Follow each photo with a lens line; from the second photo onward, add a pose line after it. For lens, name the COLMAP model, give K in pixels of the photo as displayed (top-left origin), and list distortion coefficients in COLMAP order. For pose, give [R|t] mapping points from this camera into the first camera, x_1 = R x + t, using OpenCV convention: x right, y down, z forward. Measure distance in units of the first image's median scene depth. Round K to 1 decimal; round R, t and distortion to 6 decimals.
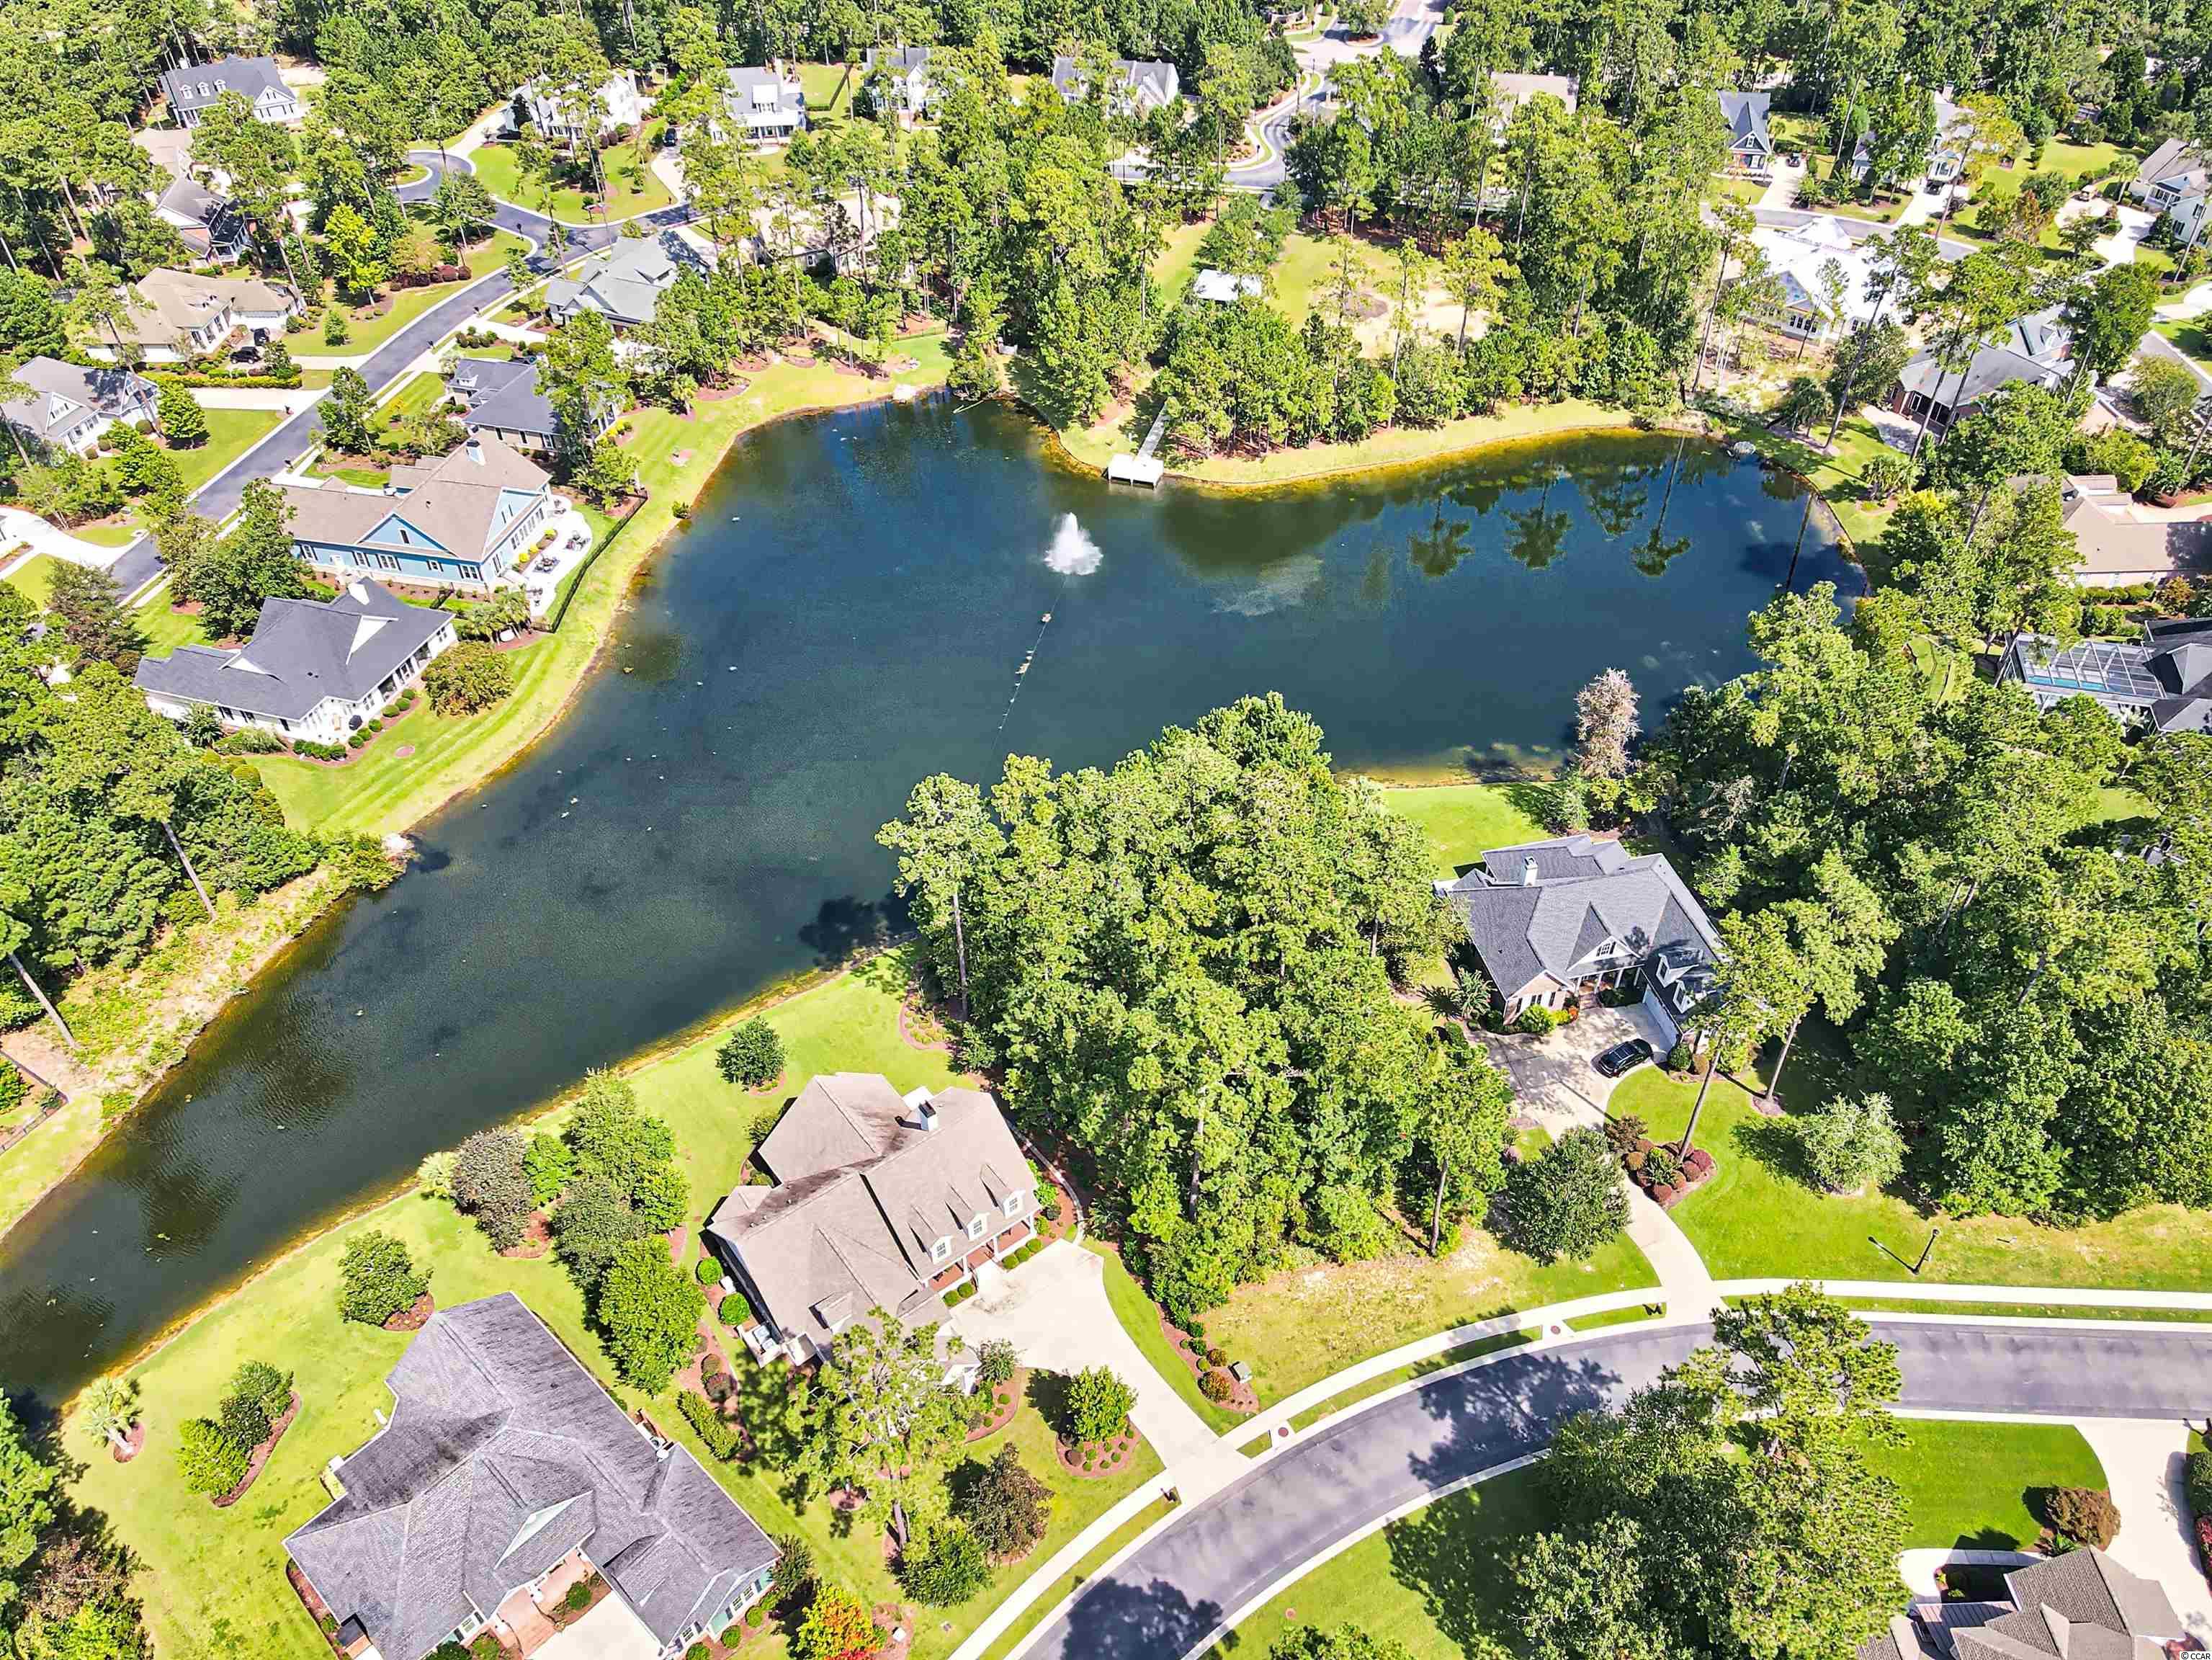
lens RADIAL K [[1610.1, 0, 1114.1], [0, 1610.1, 829.6], [0, 0, 1]] dist [0.013663, 0.004577]
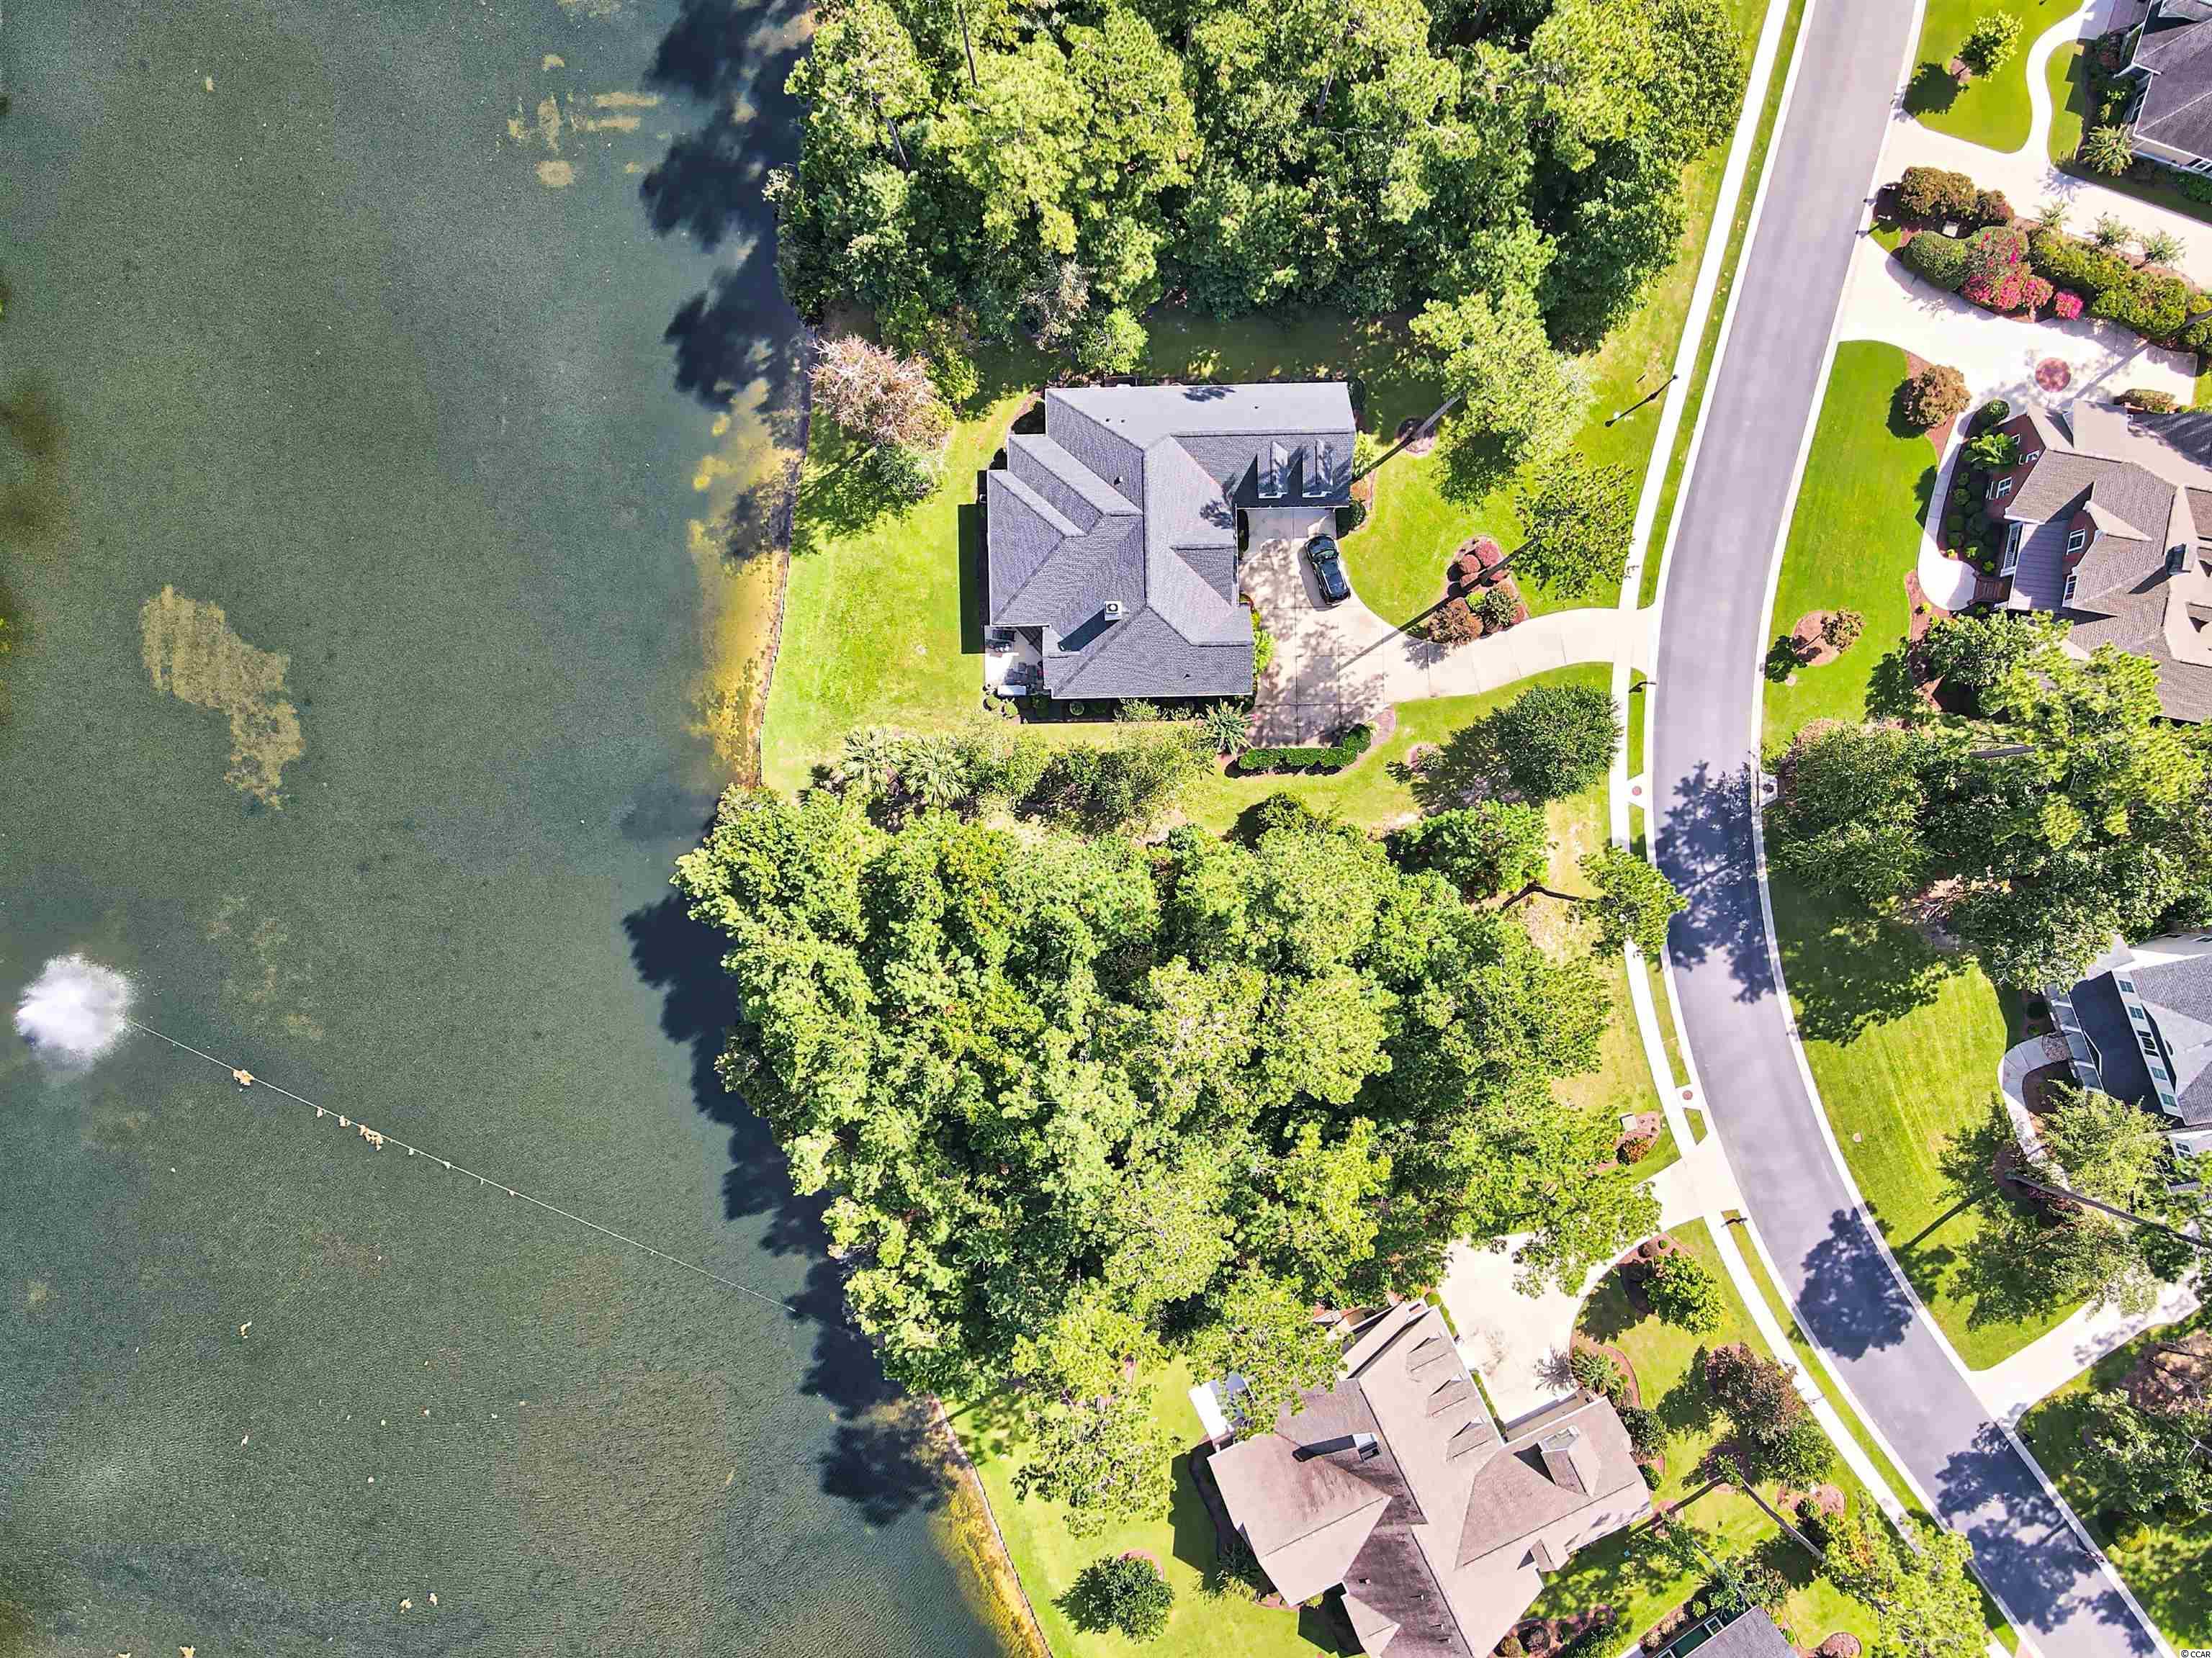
lens RADIAL K [[1602.2, 0, 1112.5], [0, 1602.2, 820.7], [0, 0, 1]] dist [0.000479, 0.036339]
pose [[0.199804, -0.979822, 0.005290, 0.113999], [0.659653, 0.138503, 0.738698, -0.368819], [-0.724525, -0.144105, 0.674015, 0.348750]]
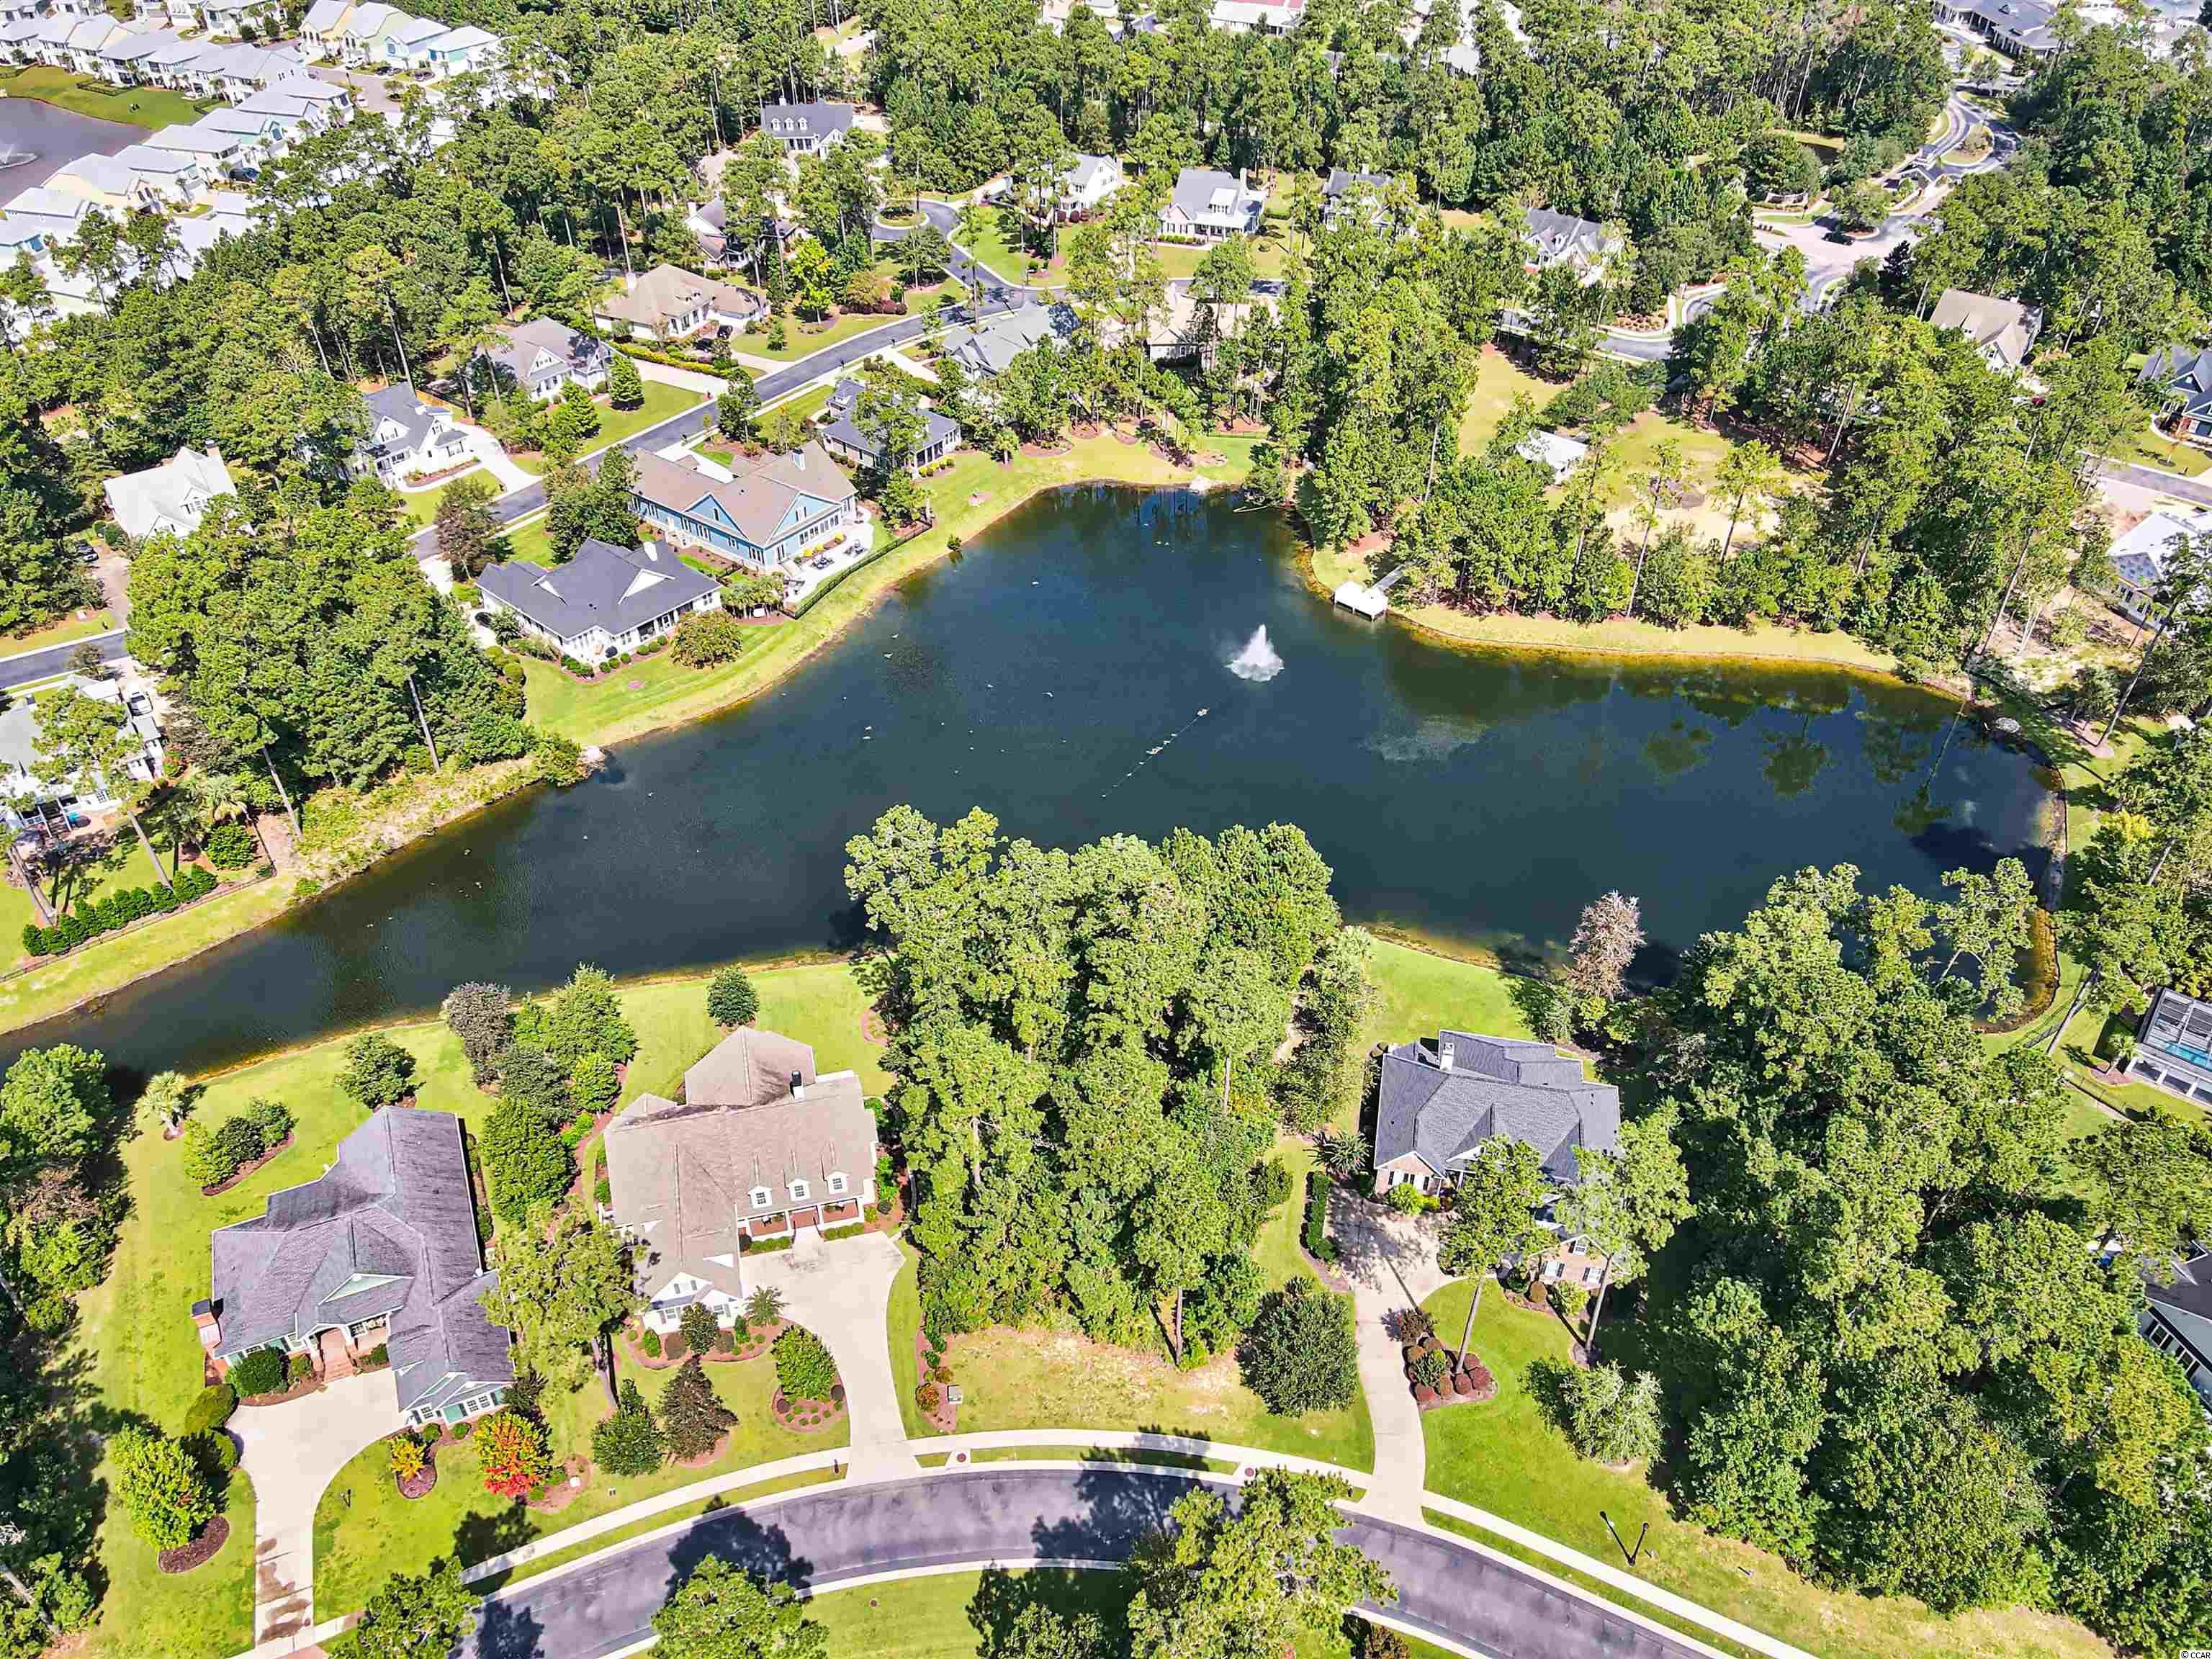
lens RADIAL K [[1615.2, 0, 1110.5], [0, 1615.2, 823.8], [0, 0, 1]] dist [-0.000862, 0.037218]
pose [[0.915831, 0.266383, -0.300491, 0.237991], [-0.280937, 0.959711, -0.005458, -0.036130], [0.286930, 0.089417, 0.953769, -0.032340]]
